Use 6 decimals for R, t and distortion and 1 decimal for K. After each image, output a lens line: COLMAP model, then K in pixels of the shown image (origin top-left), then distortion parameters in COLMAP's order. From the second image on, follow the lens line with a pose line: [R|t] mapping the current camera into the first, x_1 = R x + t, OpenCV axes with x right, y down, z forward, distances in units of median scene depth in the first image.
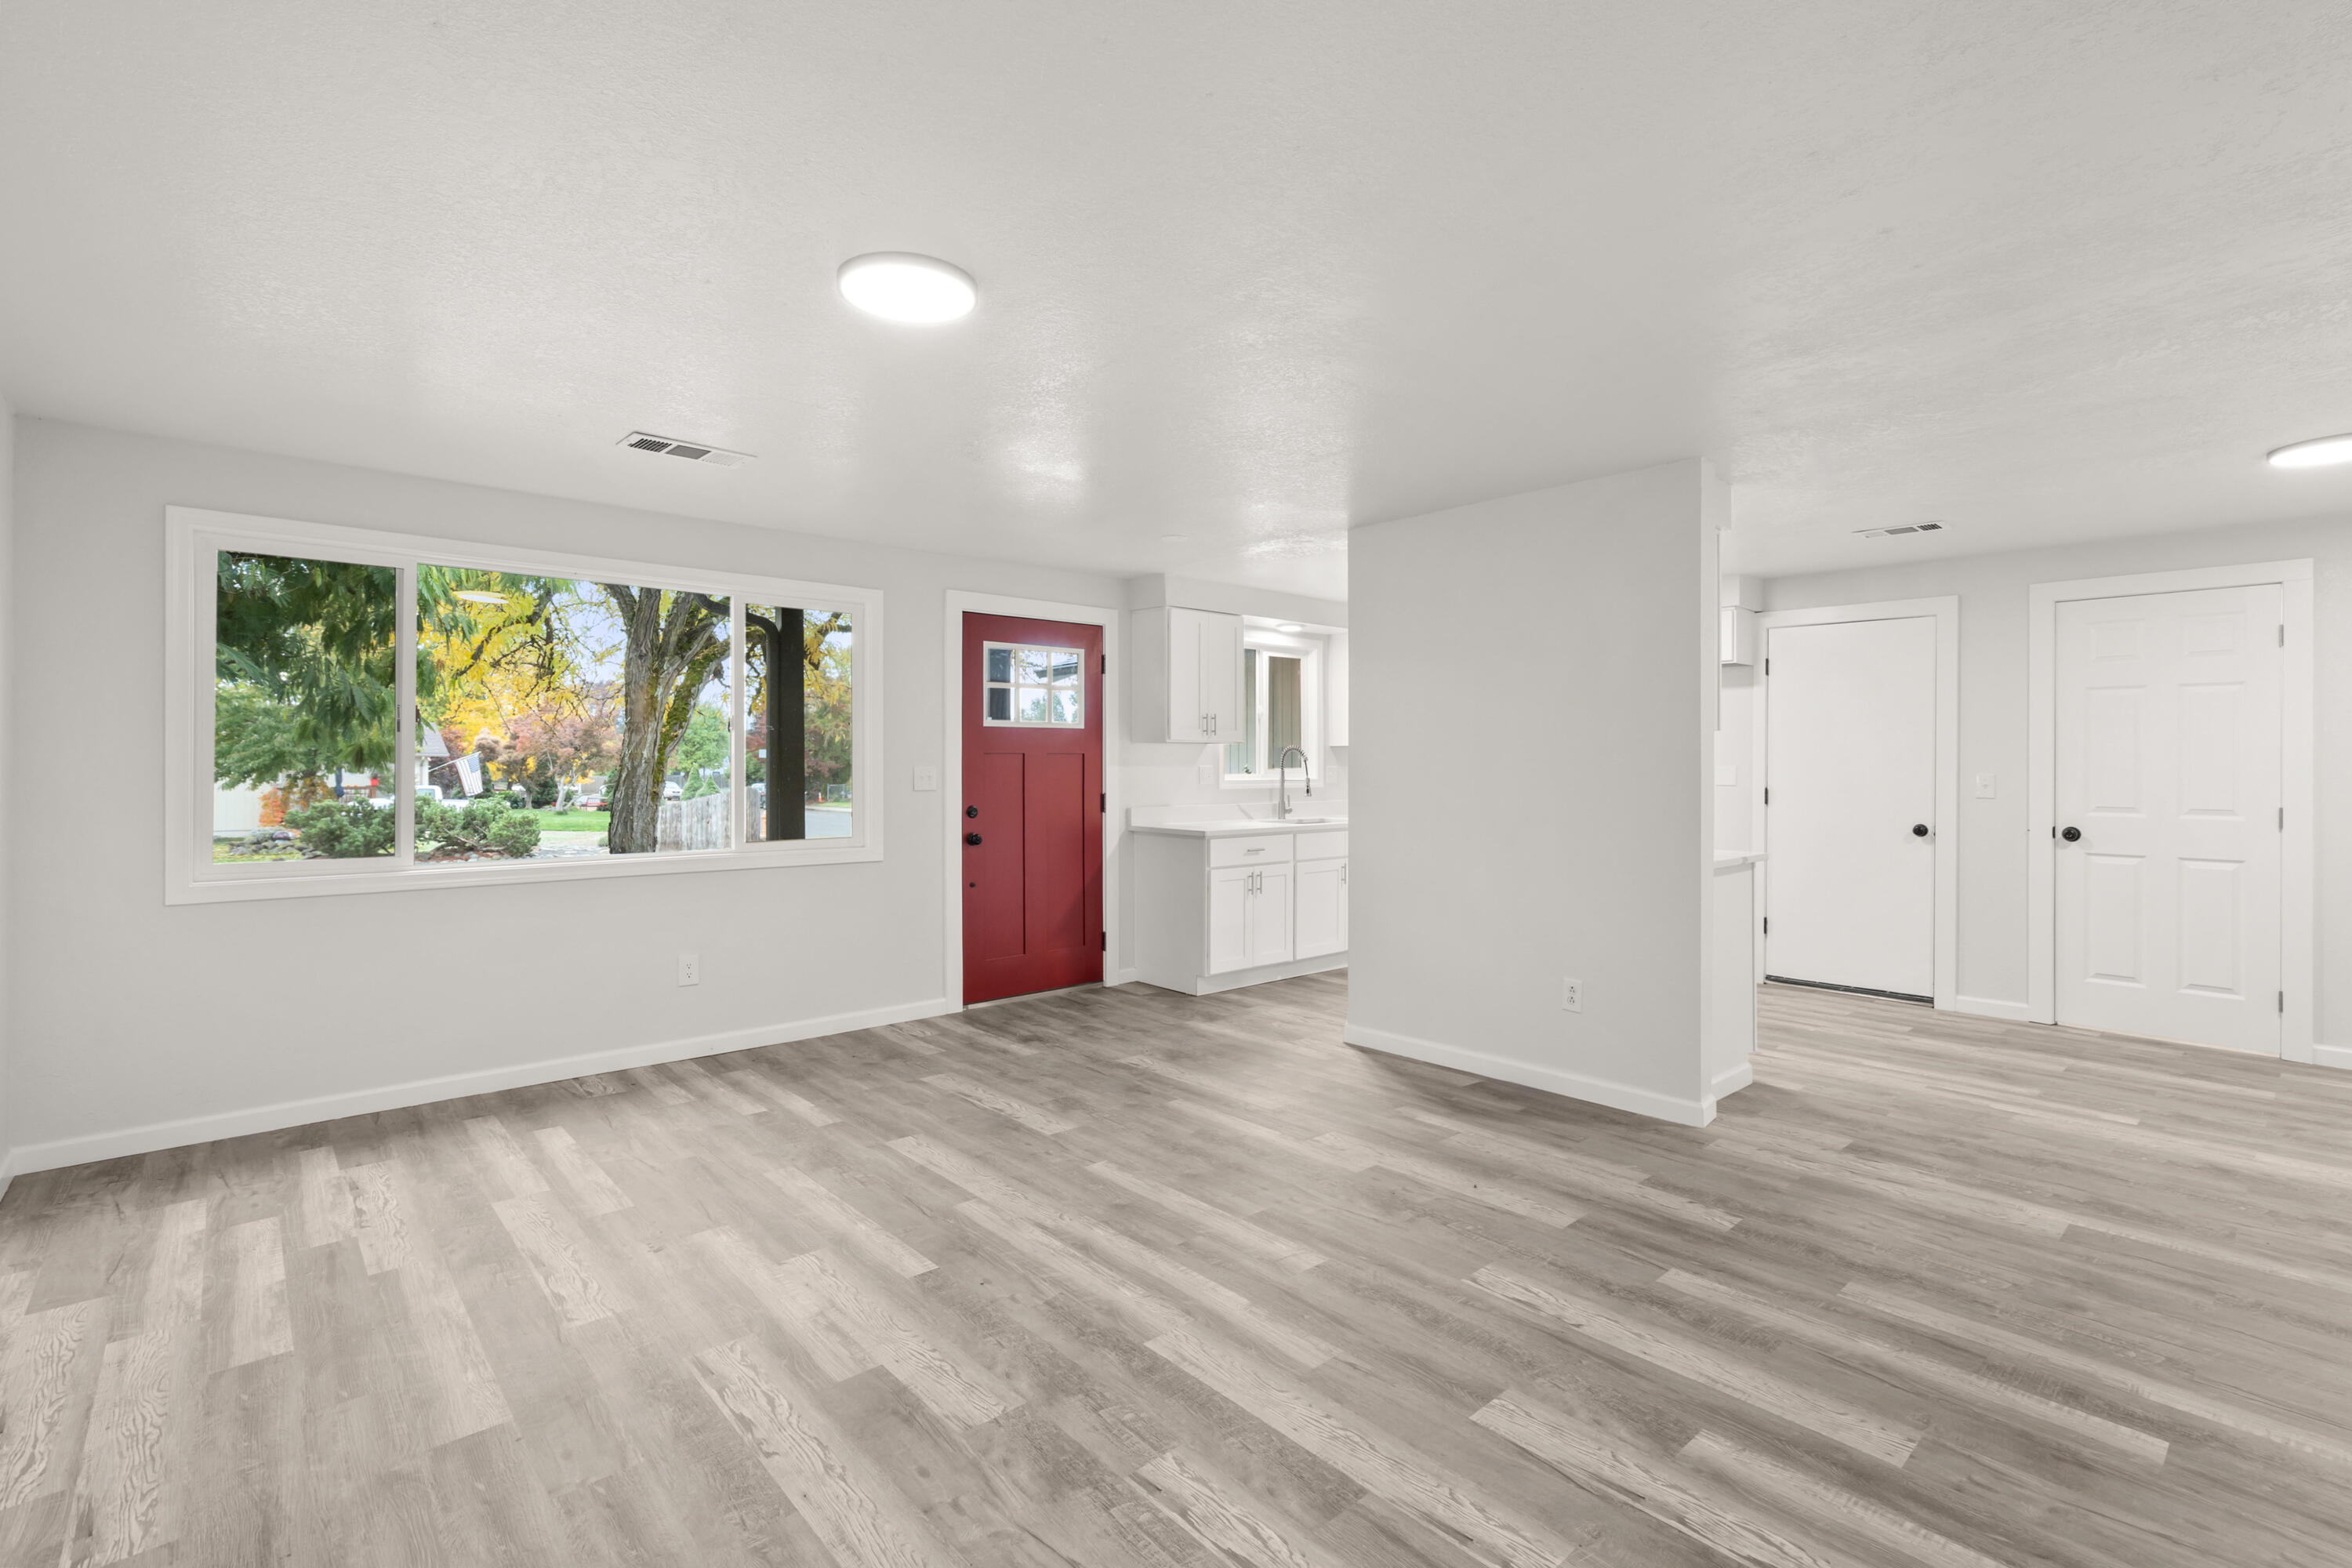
lens RADIAL K [[1063.5, 0, 1197.9], [0, 1063.5, 772.4], [0, 0, 1]] dist [-0.003003, 0.000910]
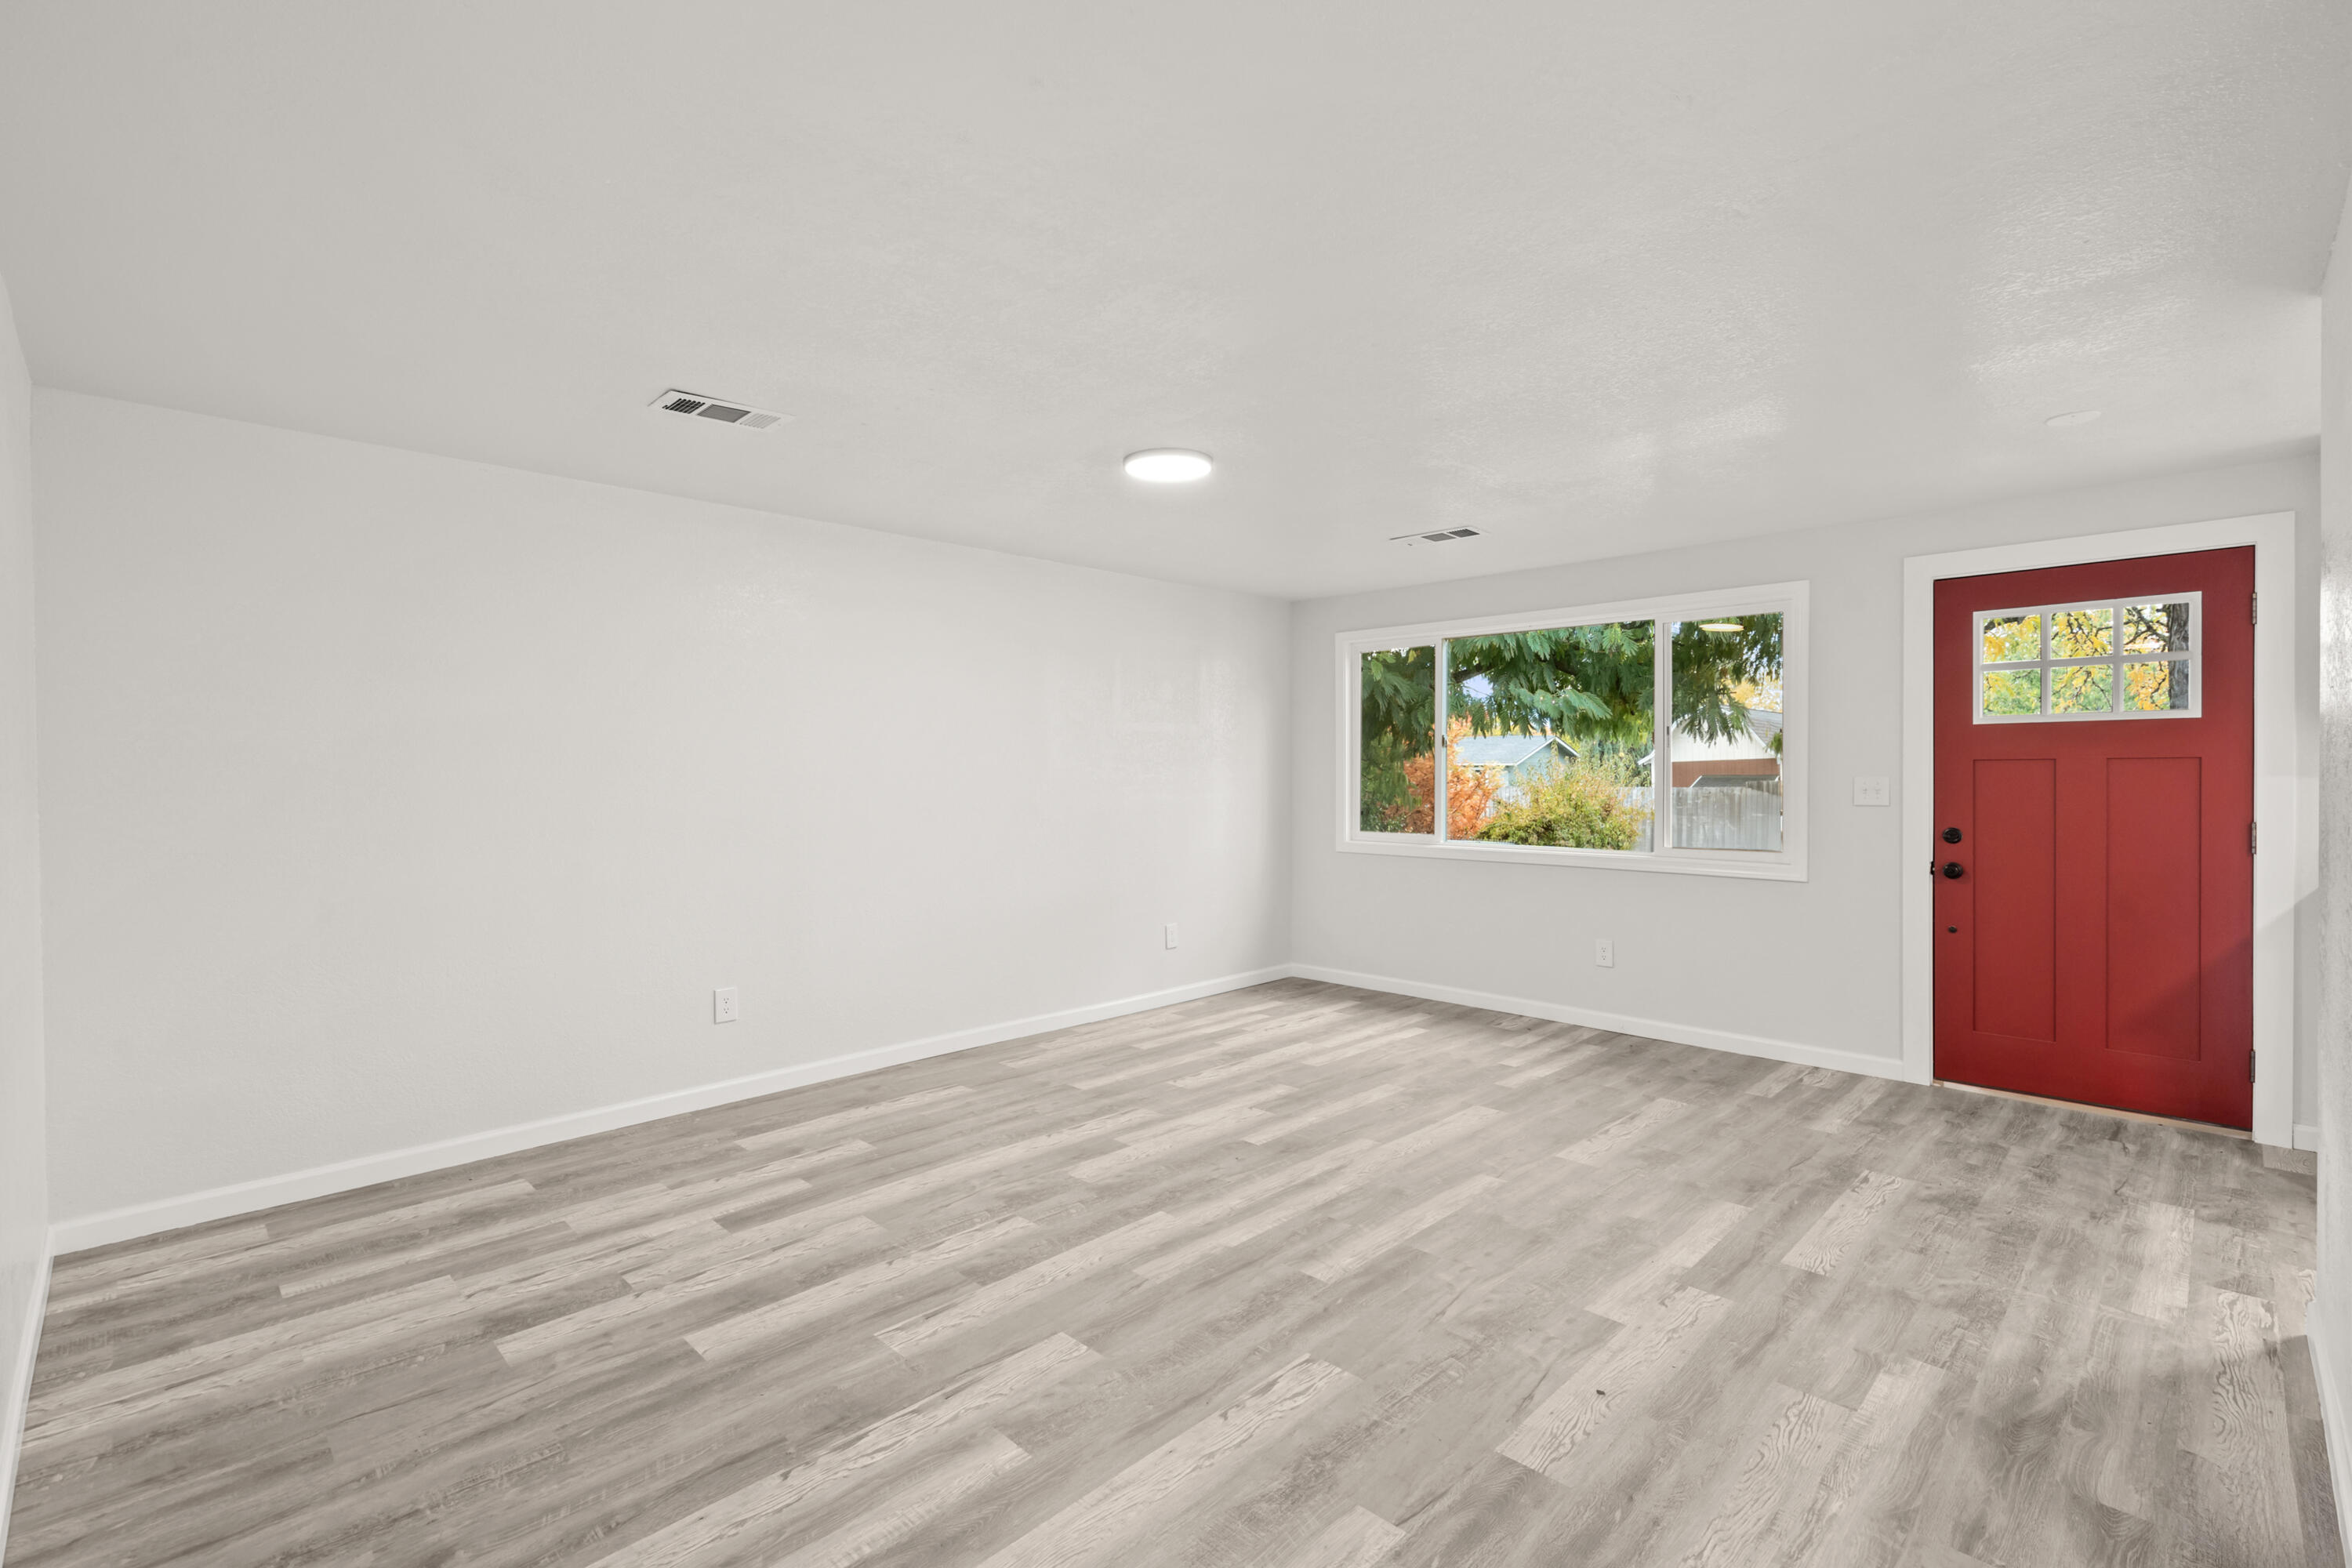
lens RADIAL K [[1063.5, 0, 1184.5], [0, 1063.5, 790.6], [0, 0, 1]] dist [-0.003003, 0.000910]
pose [[0.050972, 0.016304, -0.998567, 0.858431], [-0.002802, 0.999865, 0.016182, -0.011399], [0.998696, 0.001973, 0.051011, 0.639994]]
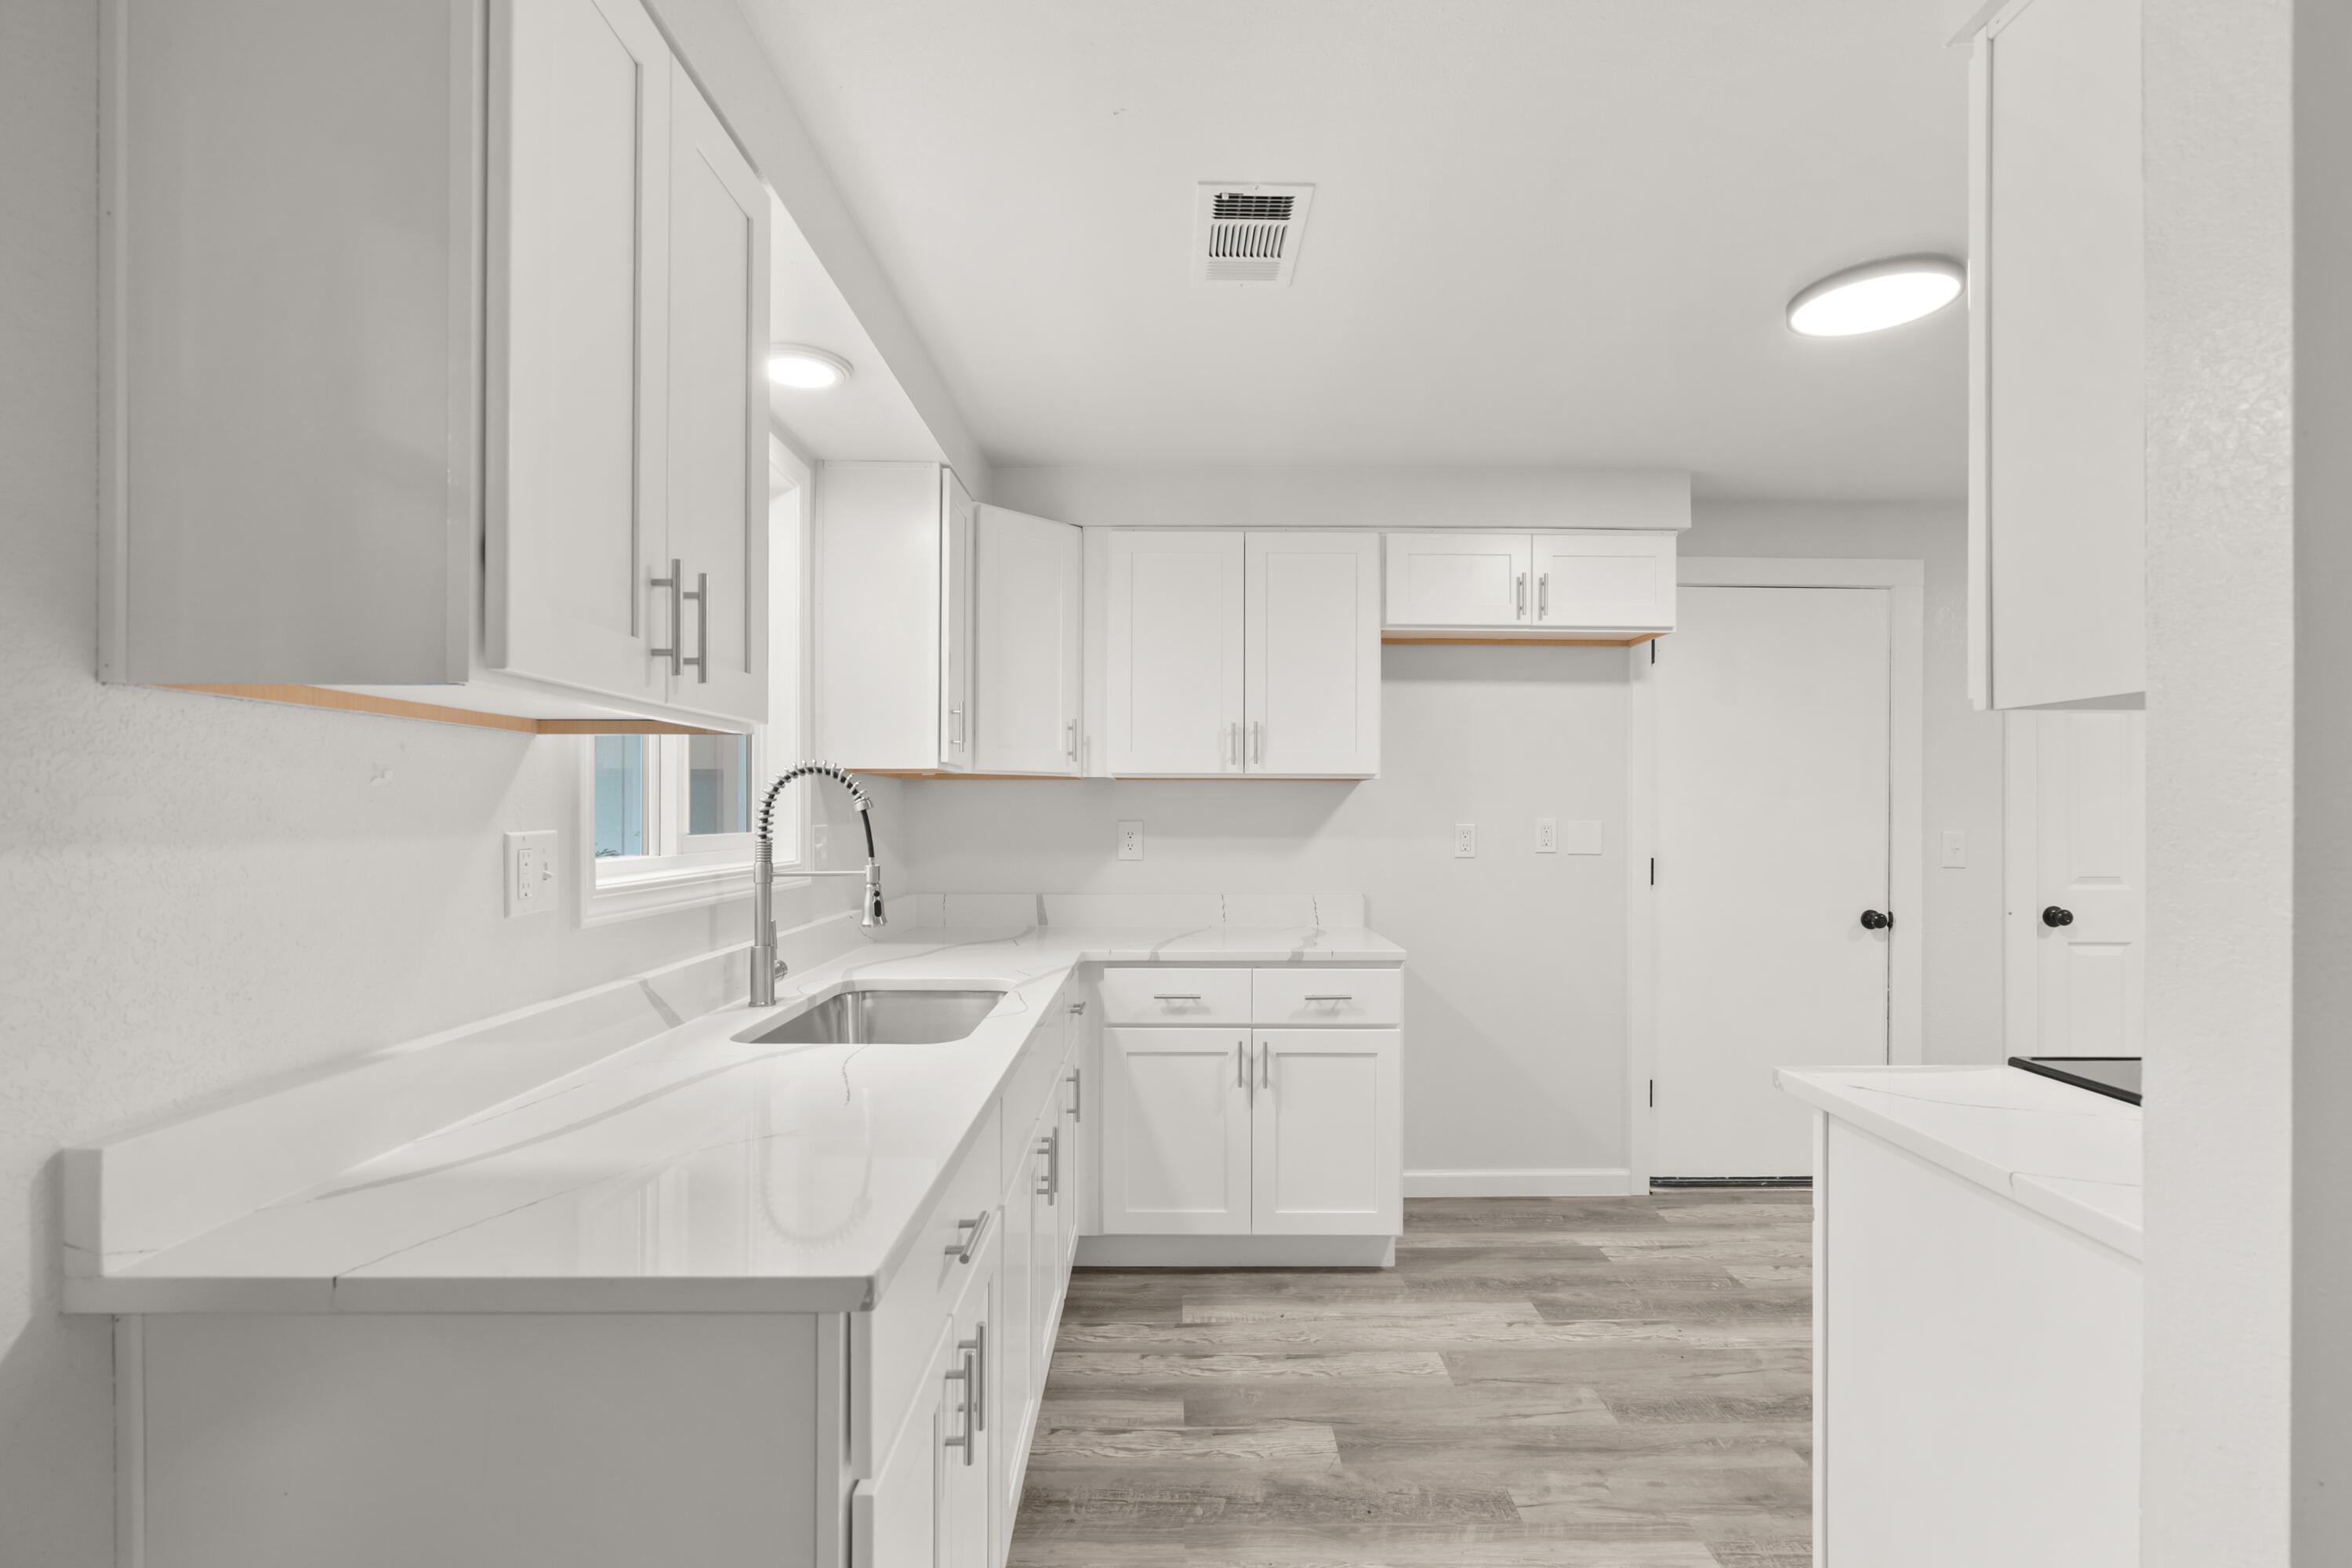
lens RADIAL K [[1063.5, 0, 1181.2], [0, 1063.5, 804.9], [0, 0, 1]] dist [-0.003003, 0.000910]
pose [[0.671341, 0.004227, 0.741137, -0.131689], [0.004696, 0.999939, -0.009956, -0.017512], [-0.741134, 0.010164, 0.671280, 1.440570]]
